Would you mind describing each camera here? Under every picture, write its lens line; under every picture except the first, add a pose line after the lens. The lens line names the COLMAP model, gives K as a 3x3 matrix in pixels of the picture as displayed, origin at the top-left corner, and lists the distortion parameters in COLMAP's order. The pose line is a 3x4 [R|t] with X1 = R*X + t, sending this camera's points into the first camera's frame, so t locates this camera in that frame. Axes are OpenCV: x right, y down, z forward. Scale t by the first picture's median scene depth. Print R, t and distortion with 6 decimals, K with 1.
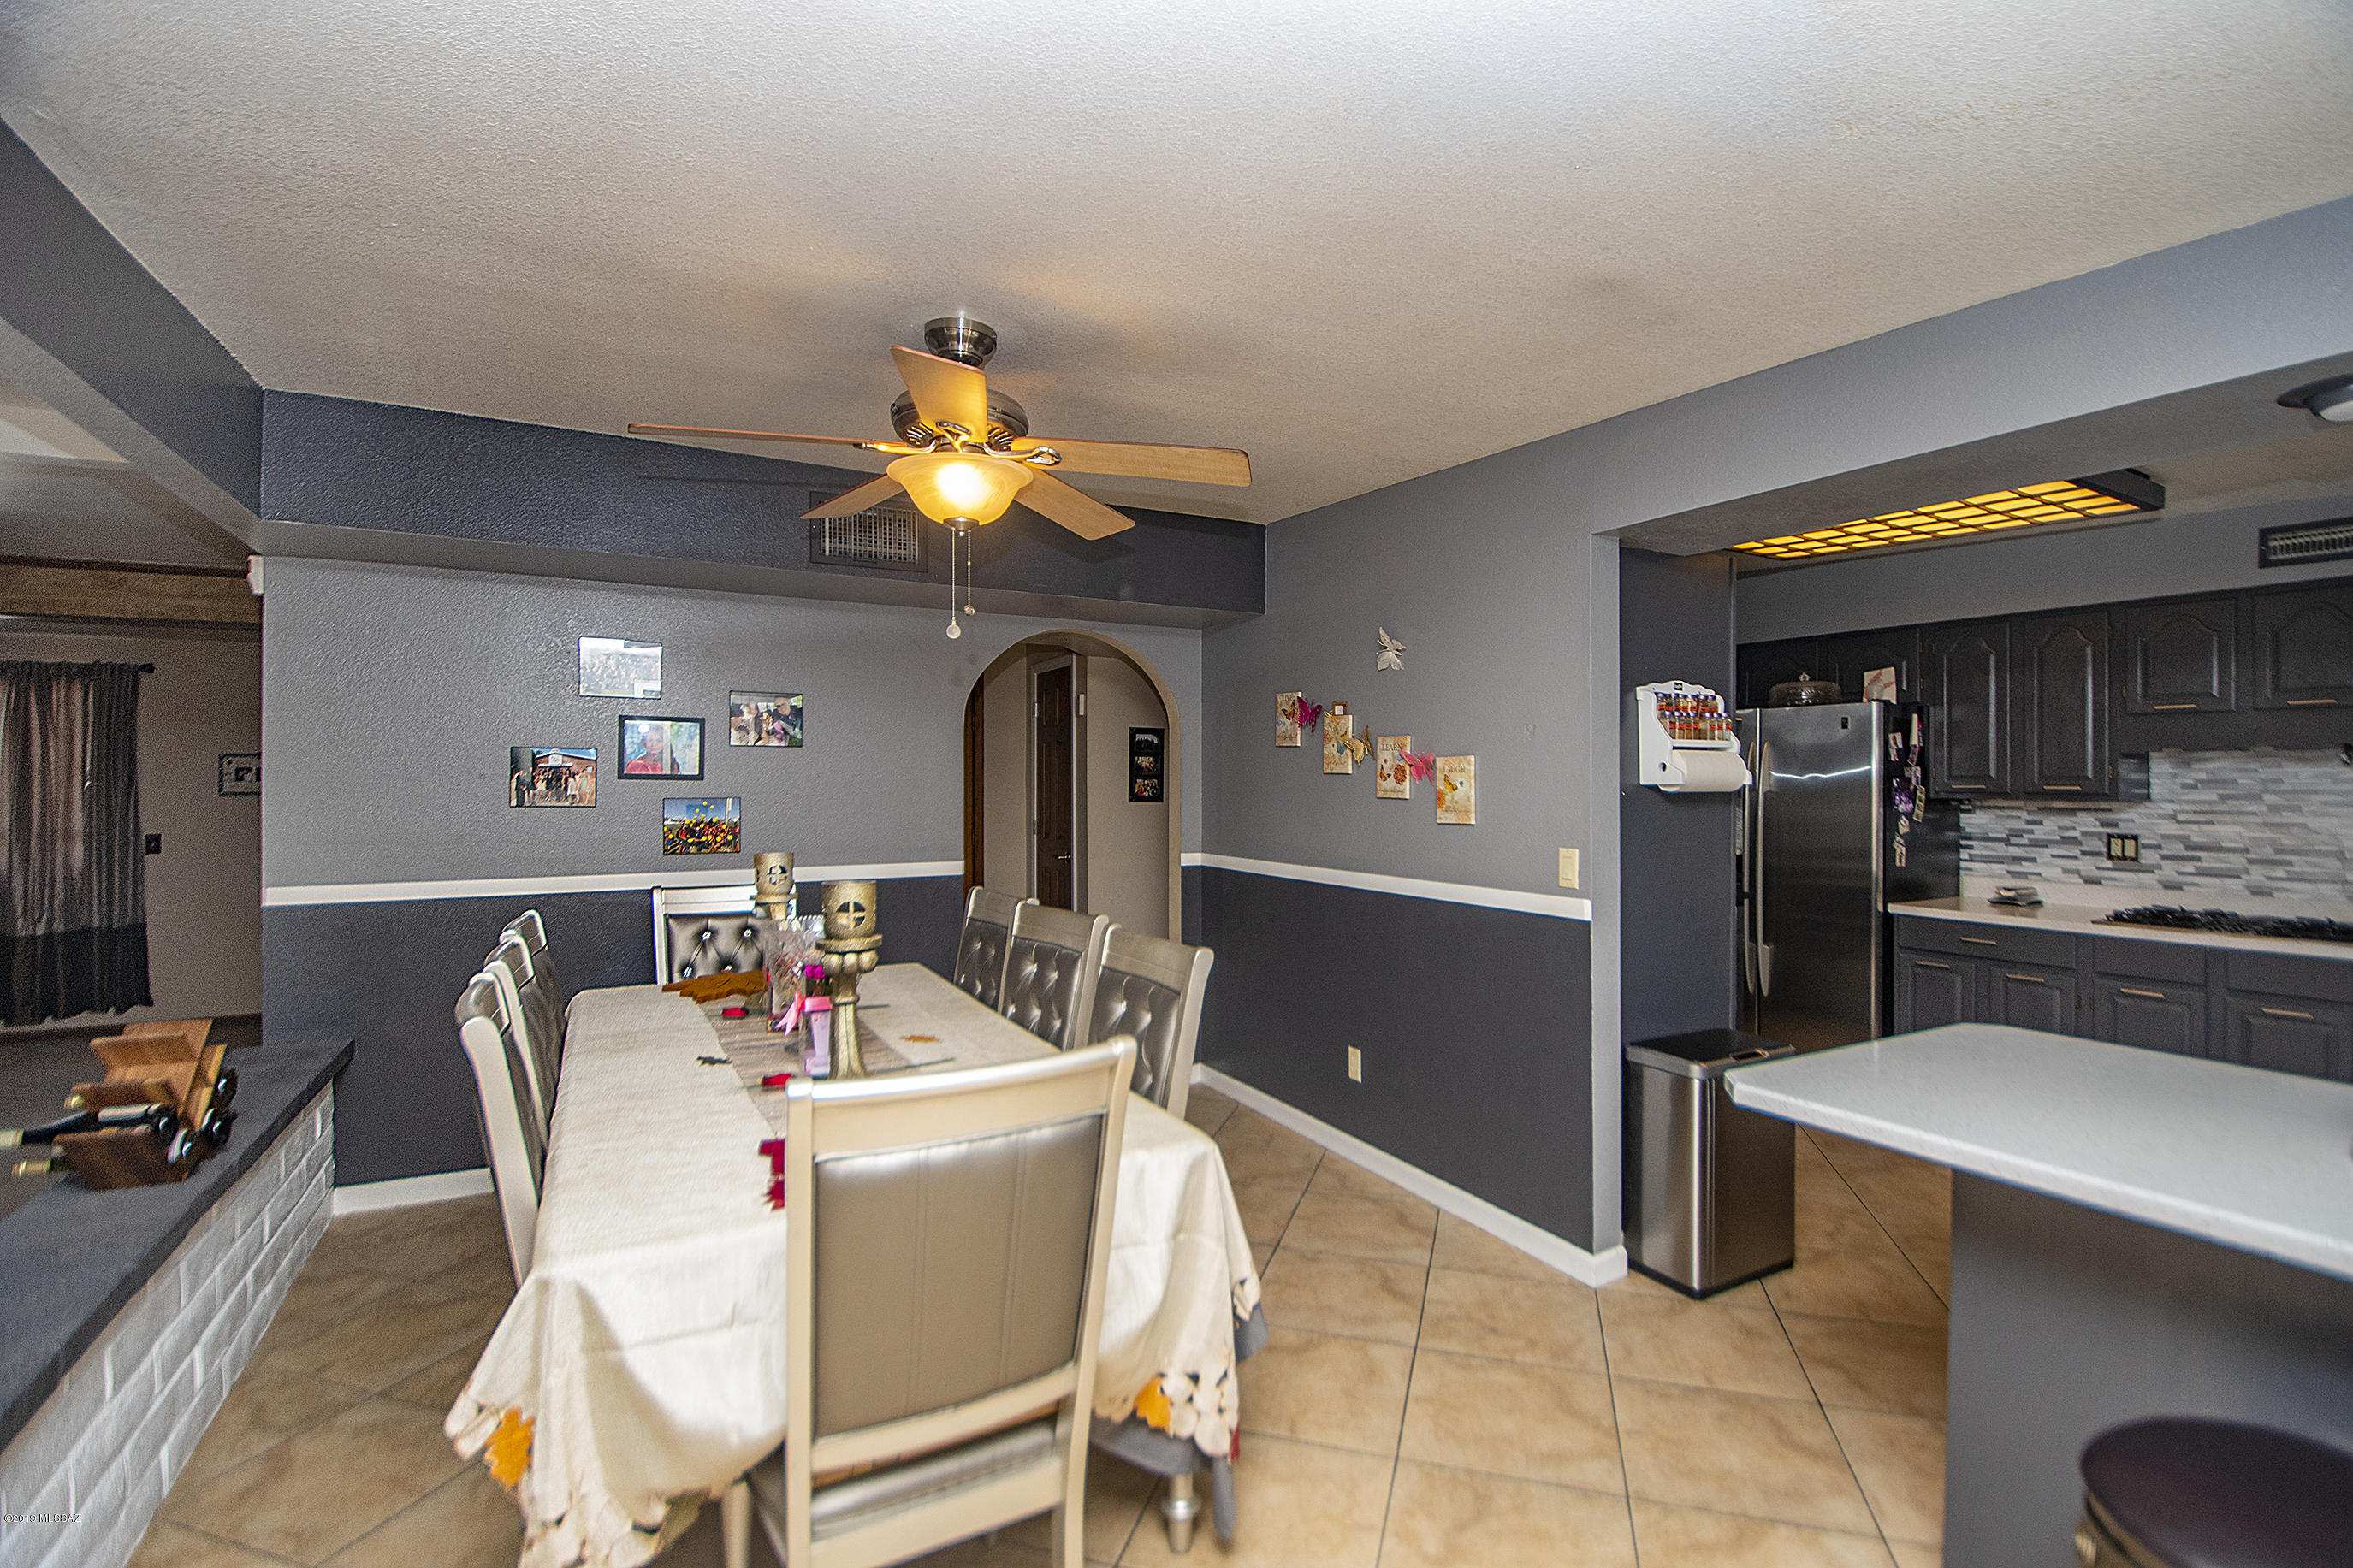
lens RADIAL K [[1081.2, 0, 1176.5], [0, 1081.2, 784.0], [0, 0, 1]] dist [0.036674, -0.038161]
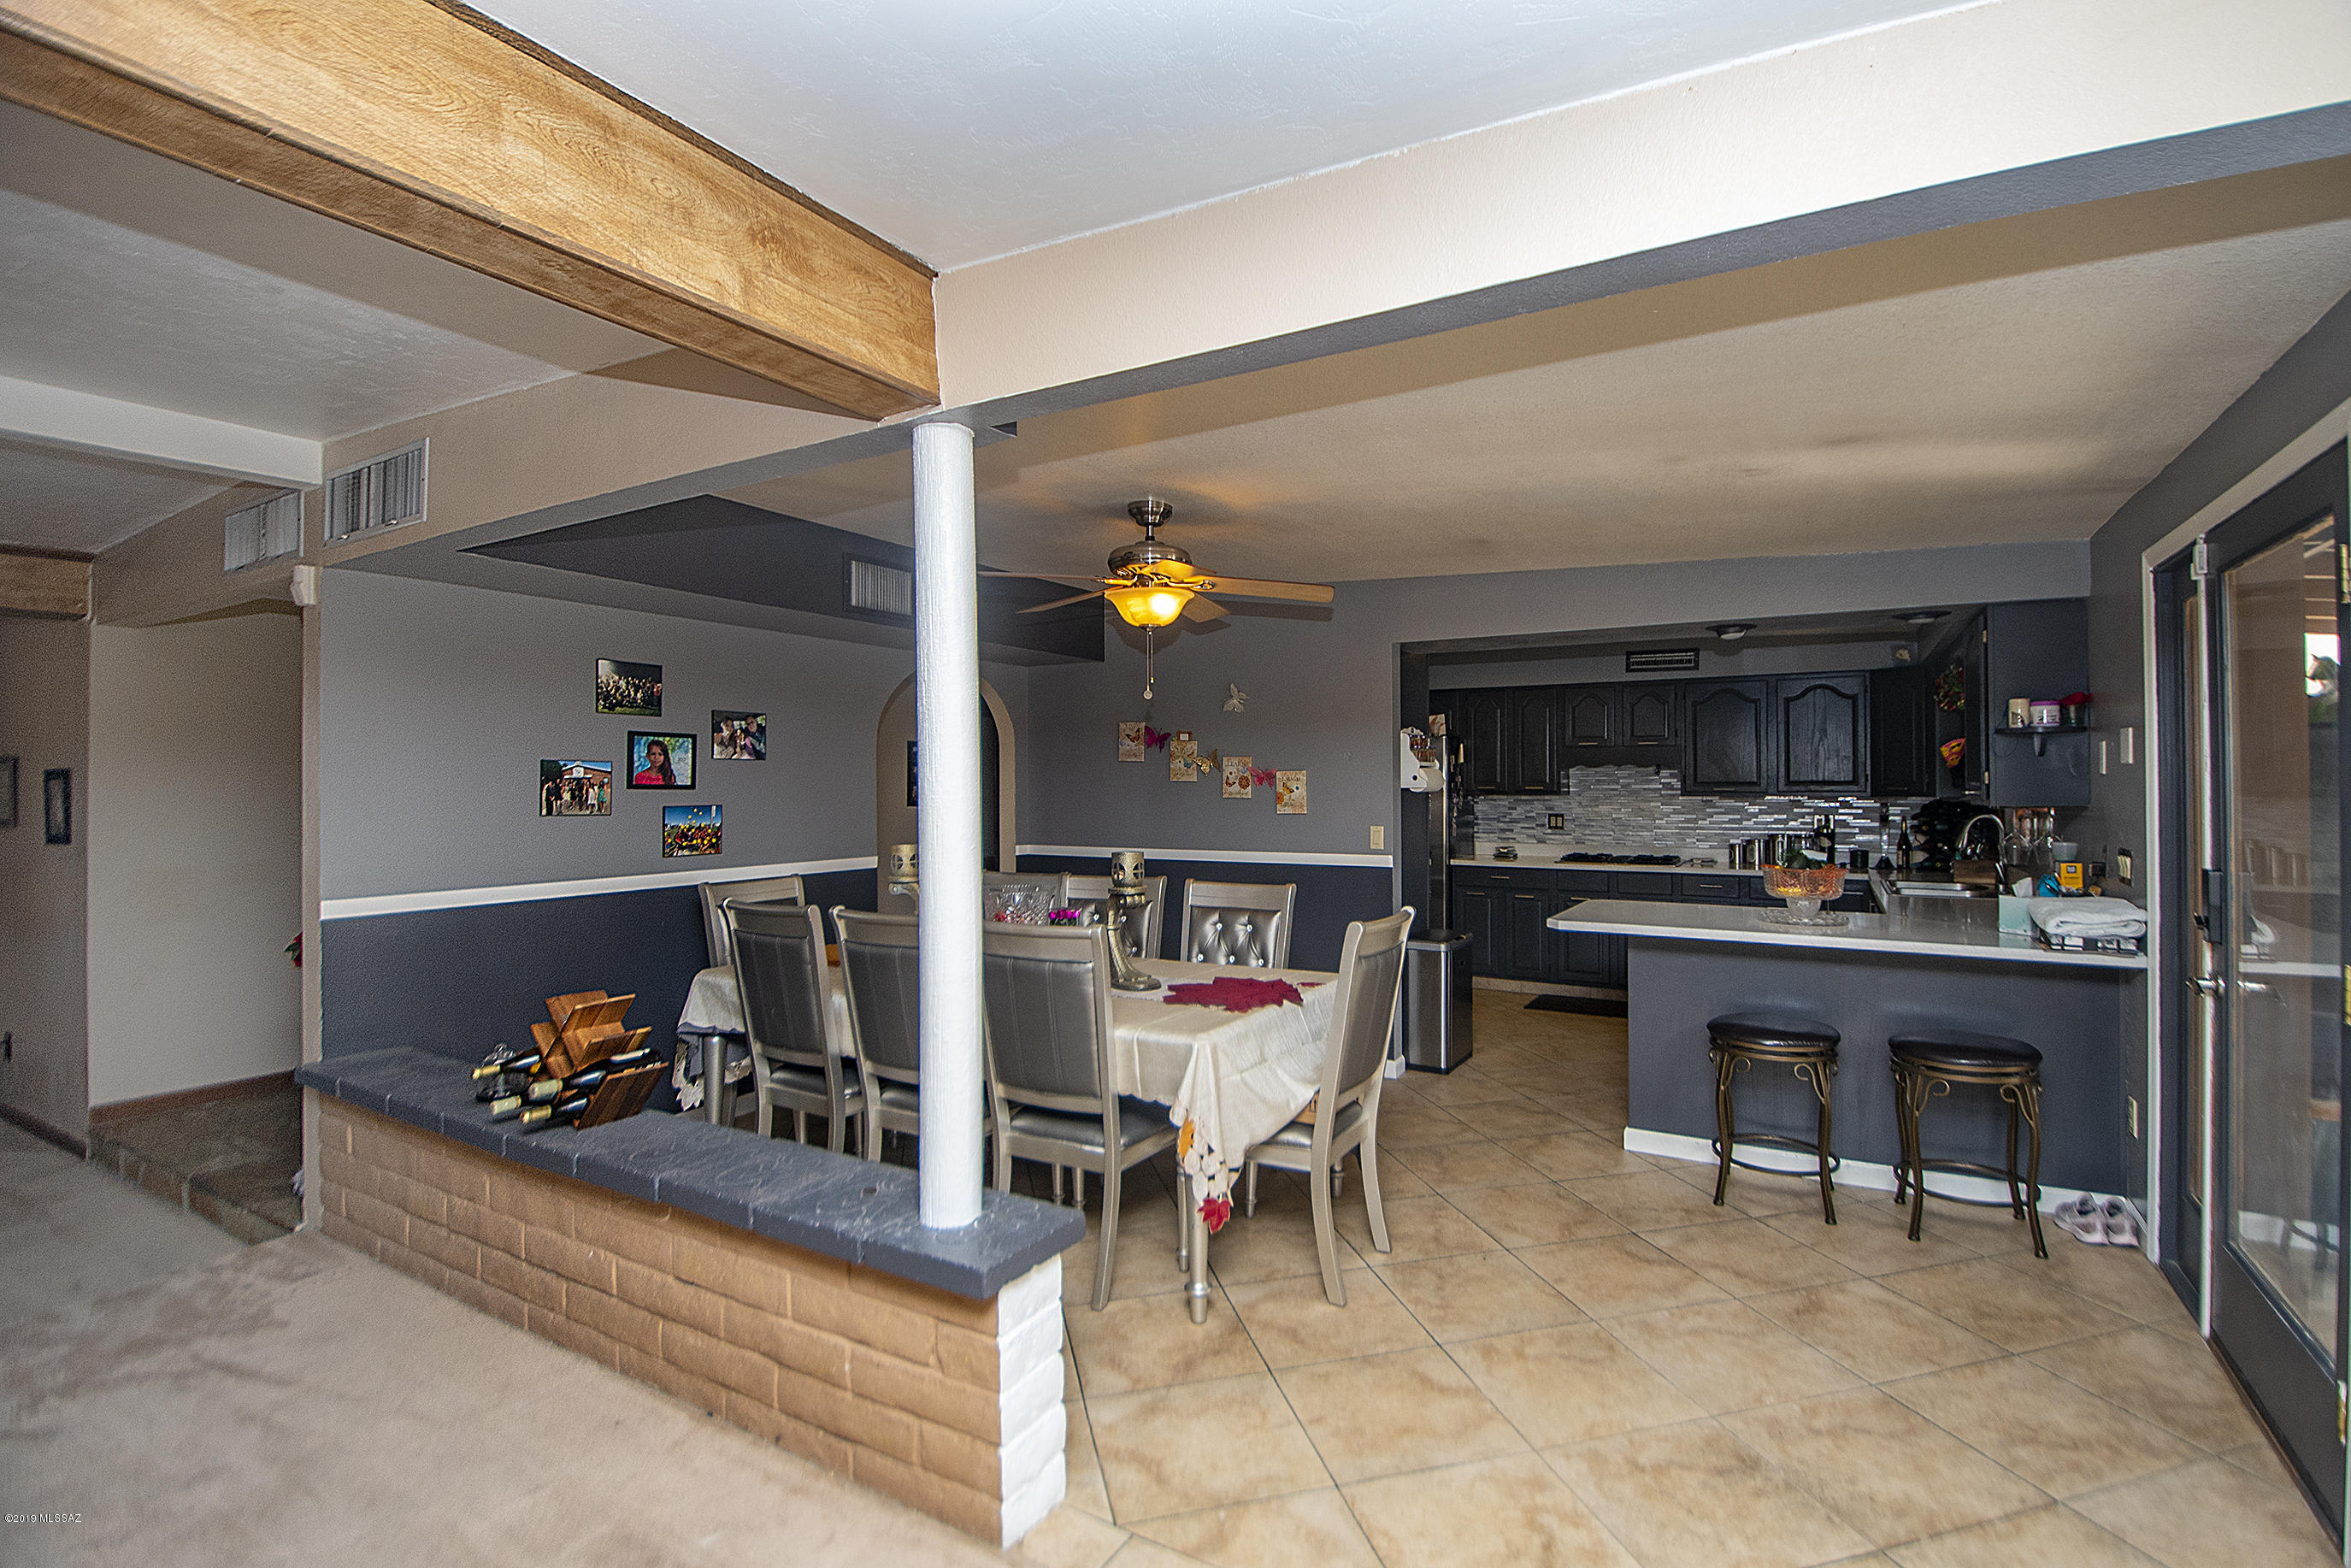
lens RADIAL K [[1145.8, 0, 1175.5], [0, 1145.8, 784.0], [0, 0, 1]] dist [0.001964, 0.000120]
pose [[0.852562, -0.004903, 0.522602, -0.666714], [0.006348, 0.999979, -0.000974, -0.005299], [-0.522587, 0.004147, 0.852576, -0.286618]]
